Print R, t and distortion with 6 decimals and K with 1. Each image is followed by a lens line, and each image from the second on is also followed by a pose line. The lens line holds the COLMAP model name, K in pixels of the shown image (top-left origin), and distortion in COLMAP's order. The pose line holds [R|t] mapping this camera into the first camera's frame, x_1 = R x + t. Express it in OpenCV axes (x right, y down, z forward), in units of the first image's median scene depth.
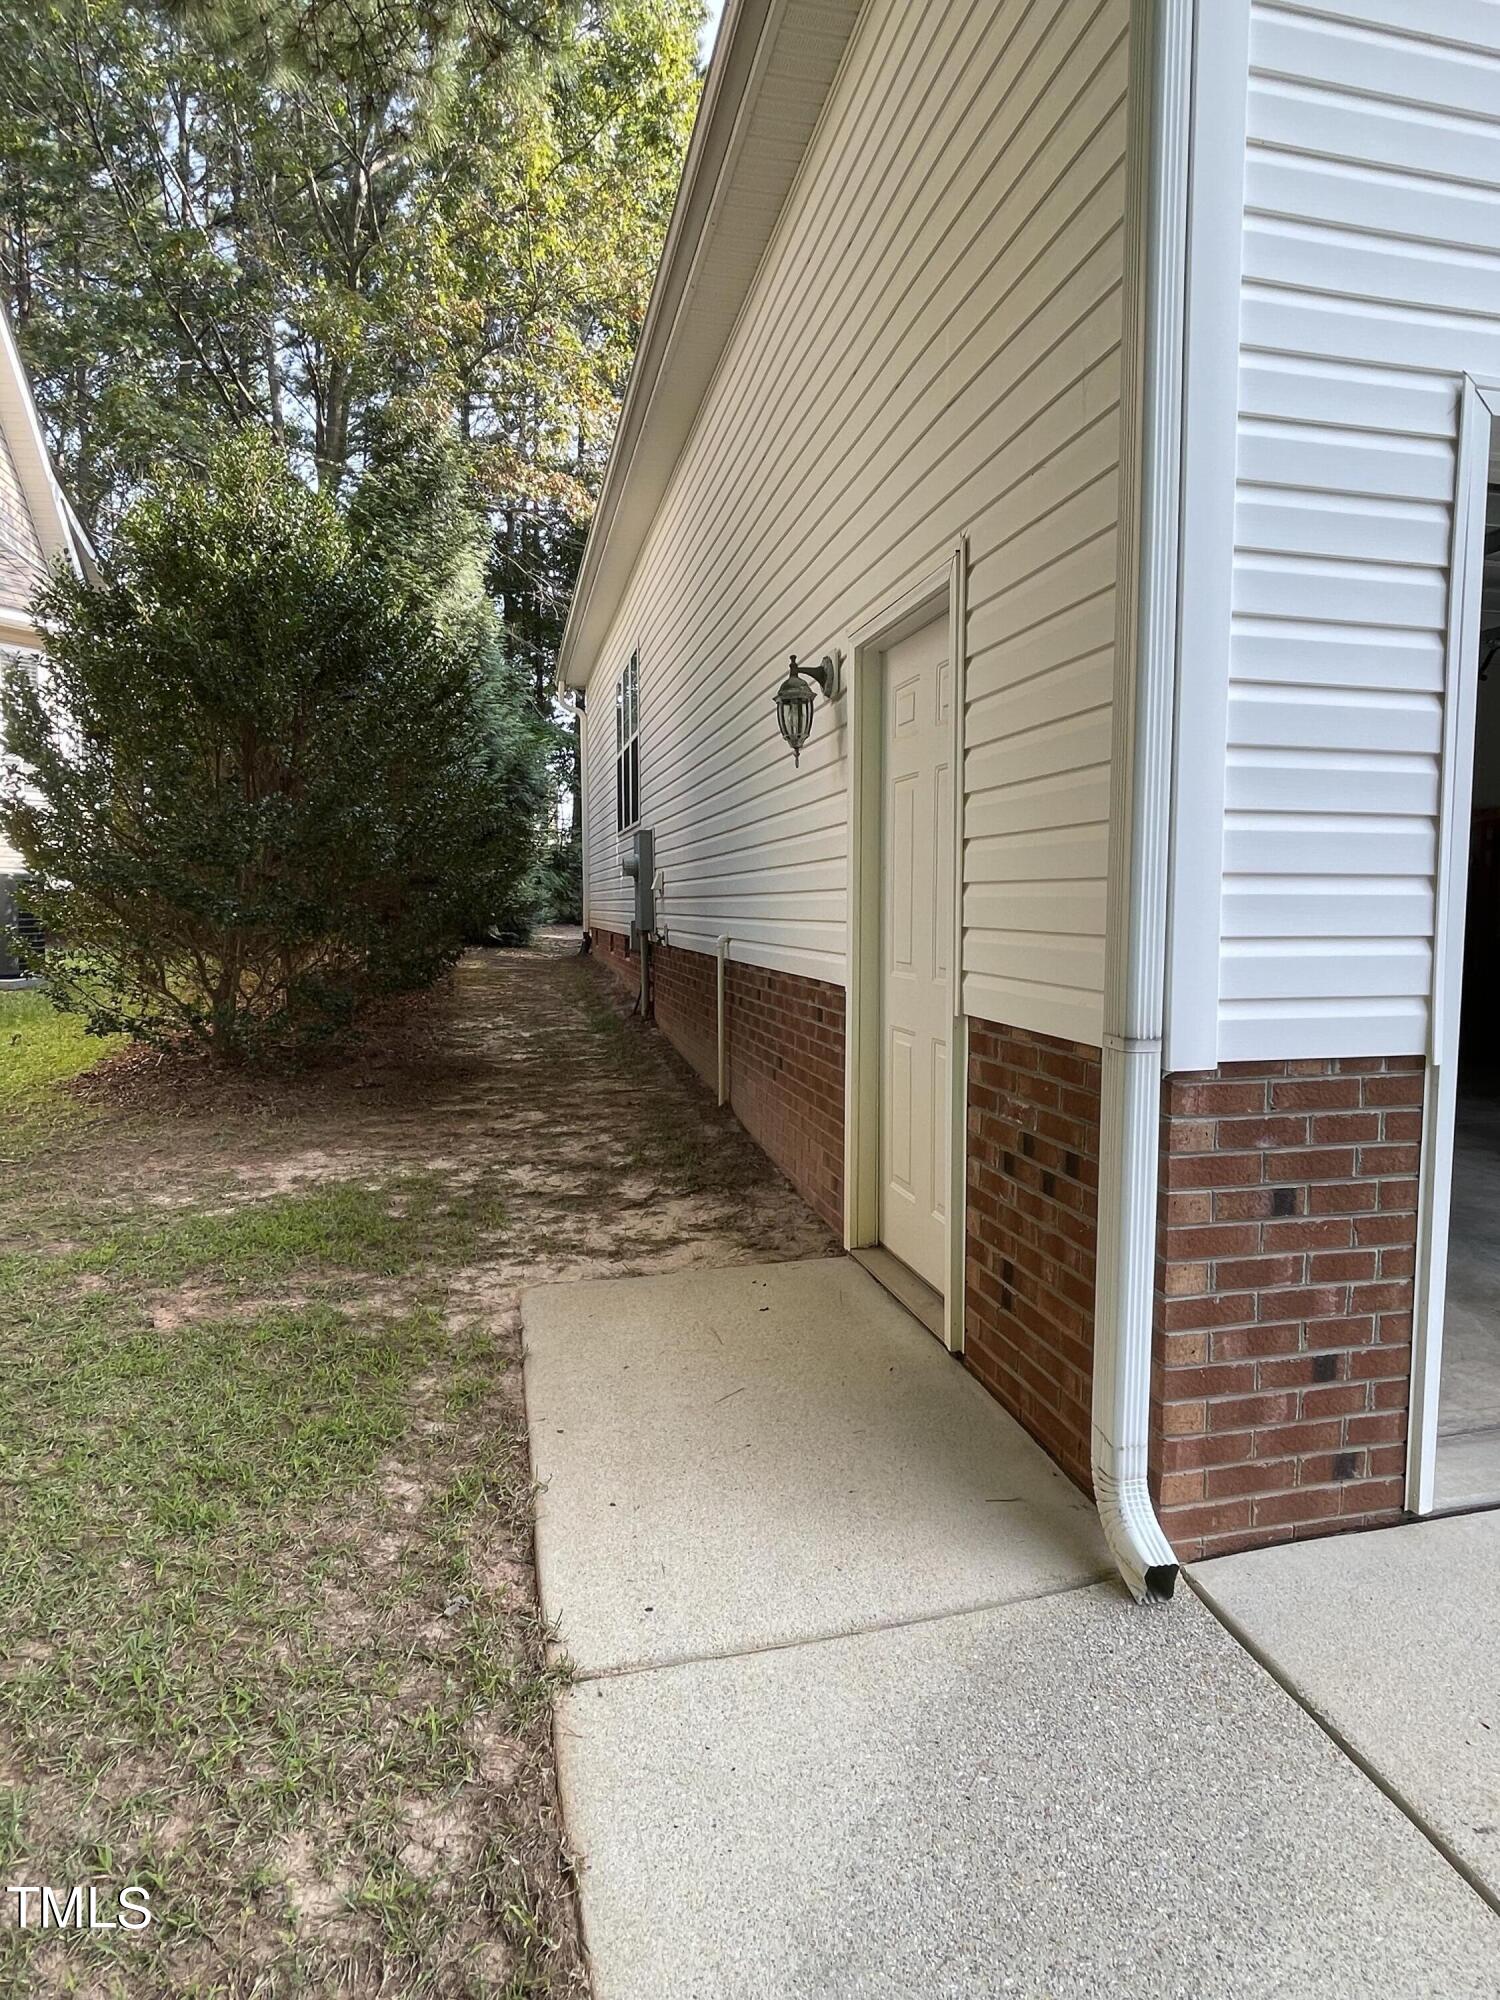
lens RADIAL K [[1104.6, 0, 751.9], [0, 1104.6, 998.4], [0, 0, 1]] dist [0.000398, 0.000039]
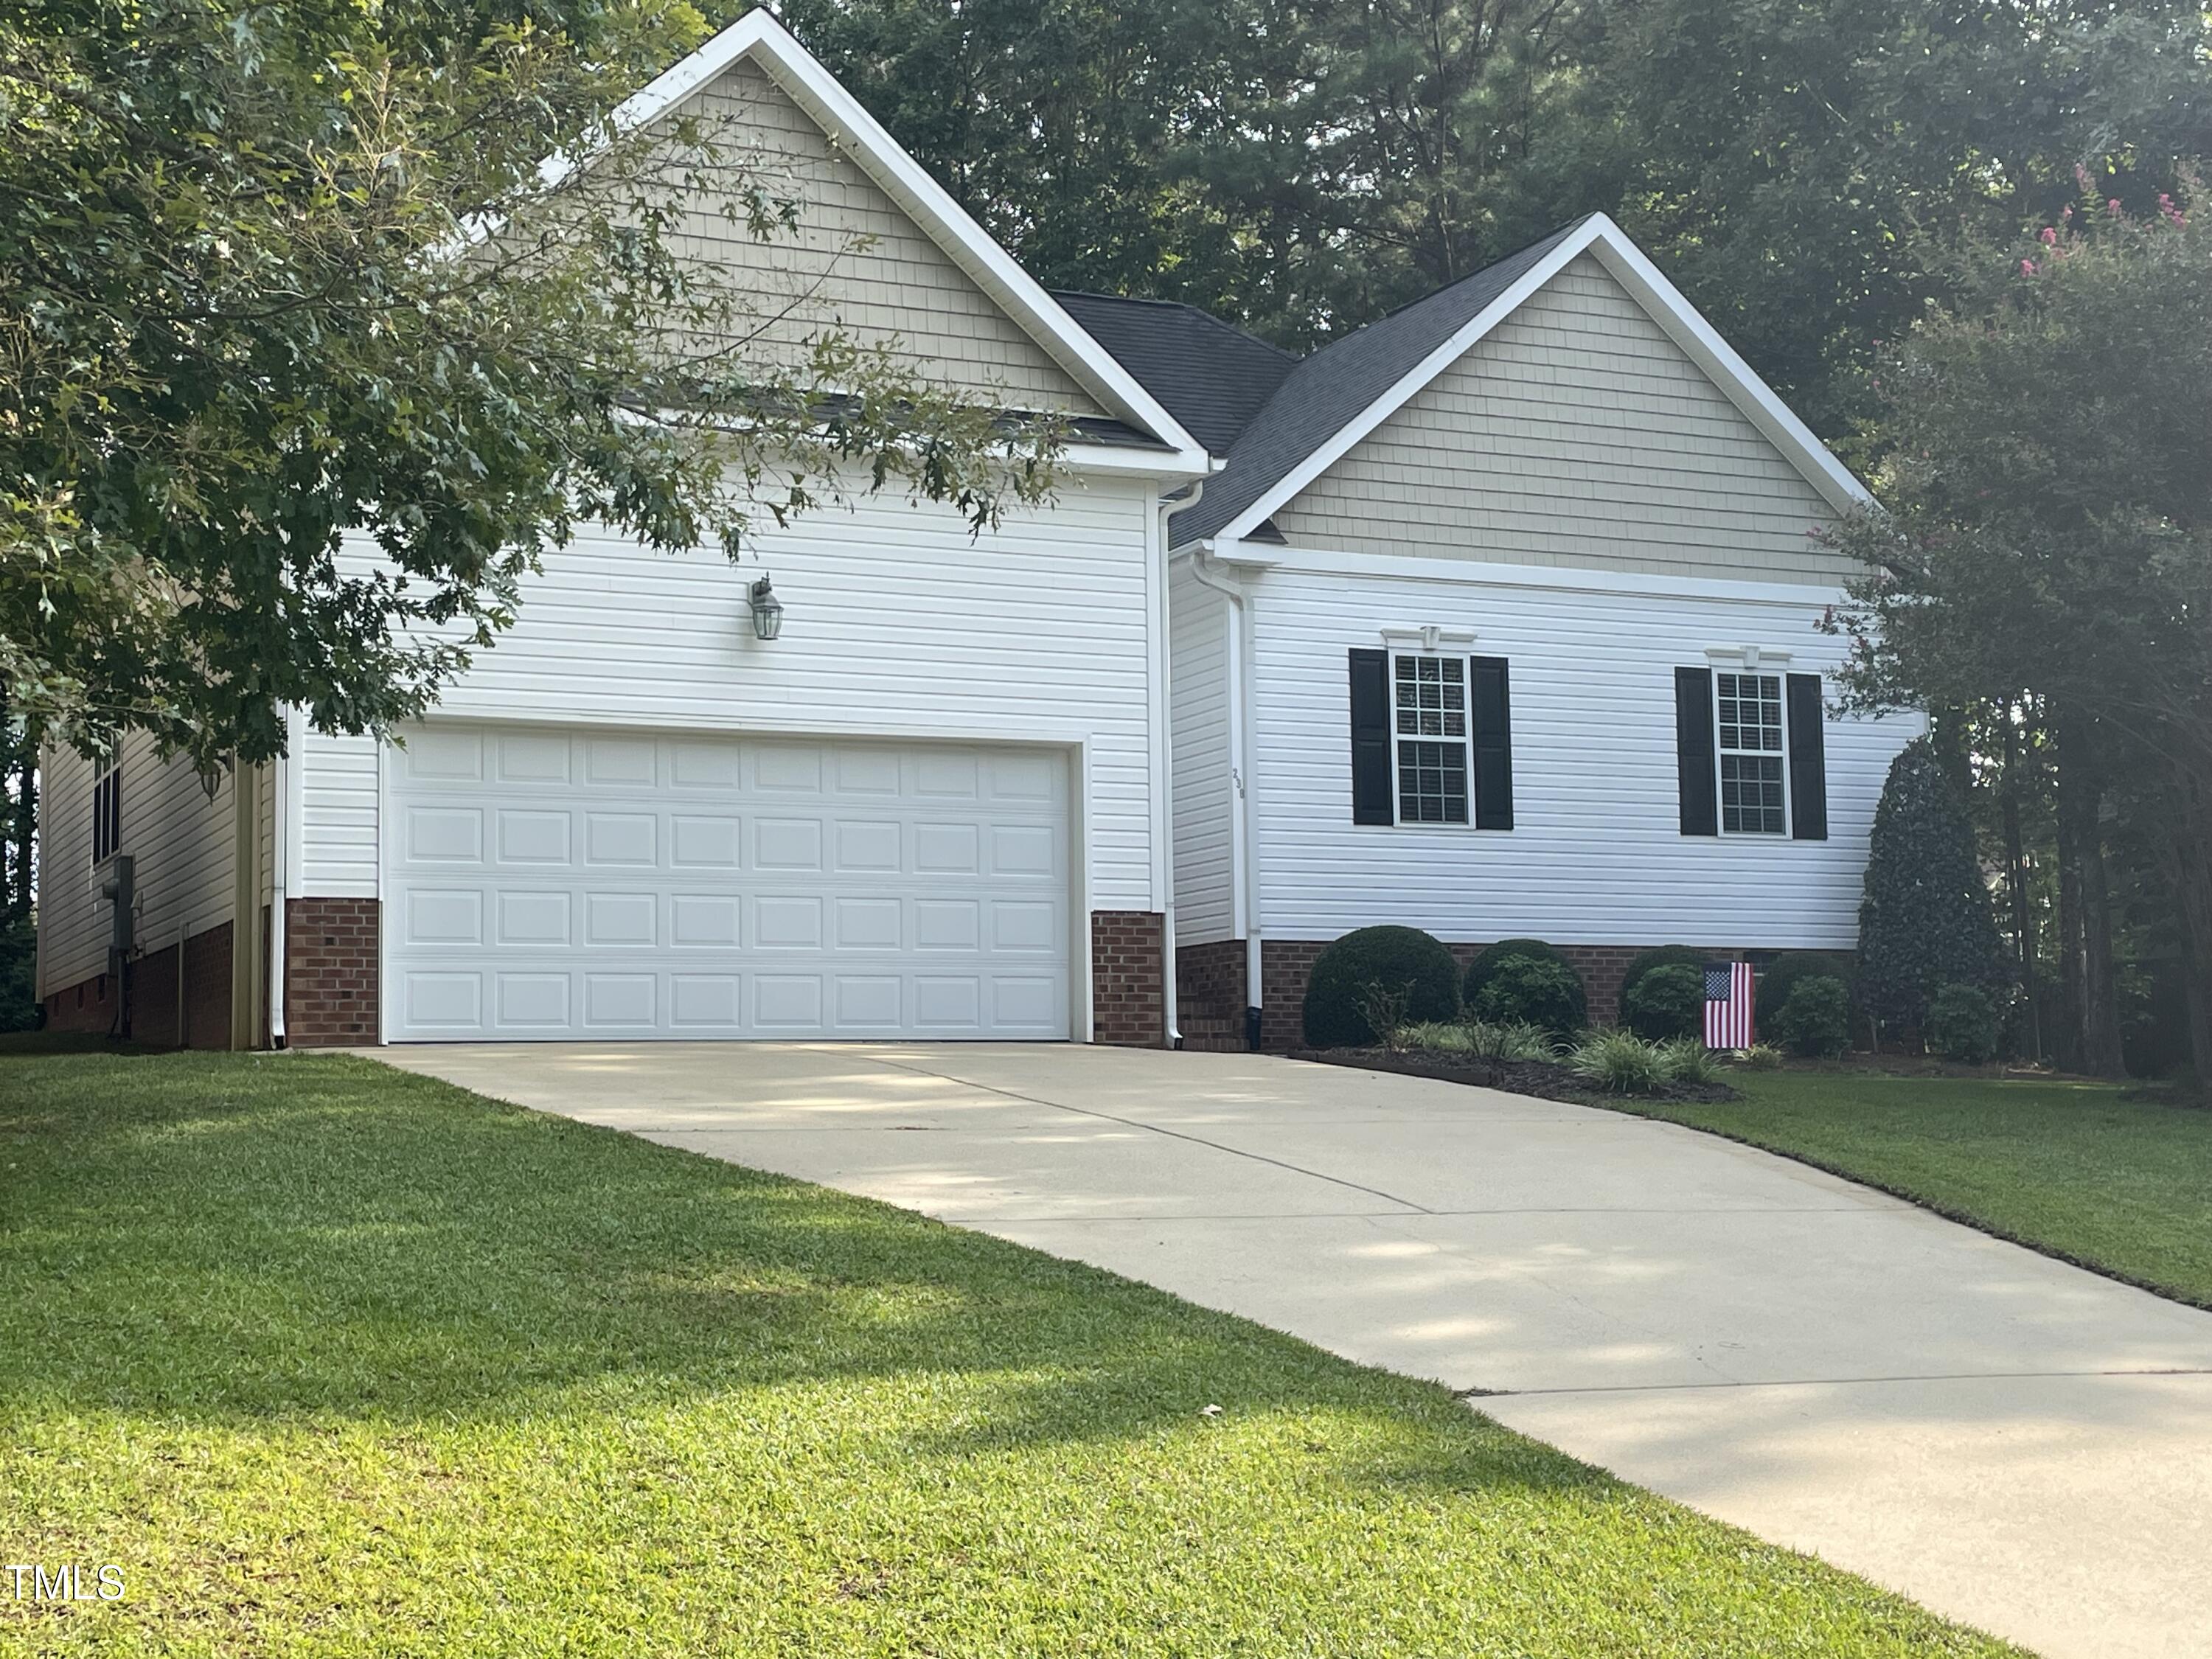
lens RADIAL K [[3073.2, 0, 1105.2], [0, 3073.2, 841.4], [0, 0, 1]] dist [0.088603, -0.028083]
pose [[0.977602, 0.007637, 0.210325, 0.789978], [0.030854, 0.983344, -0.179116, 1.594128], [-0.208190, 0.181593, 0.961083, -8.295640]]
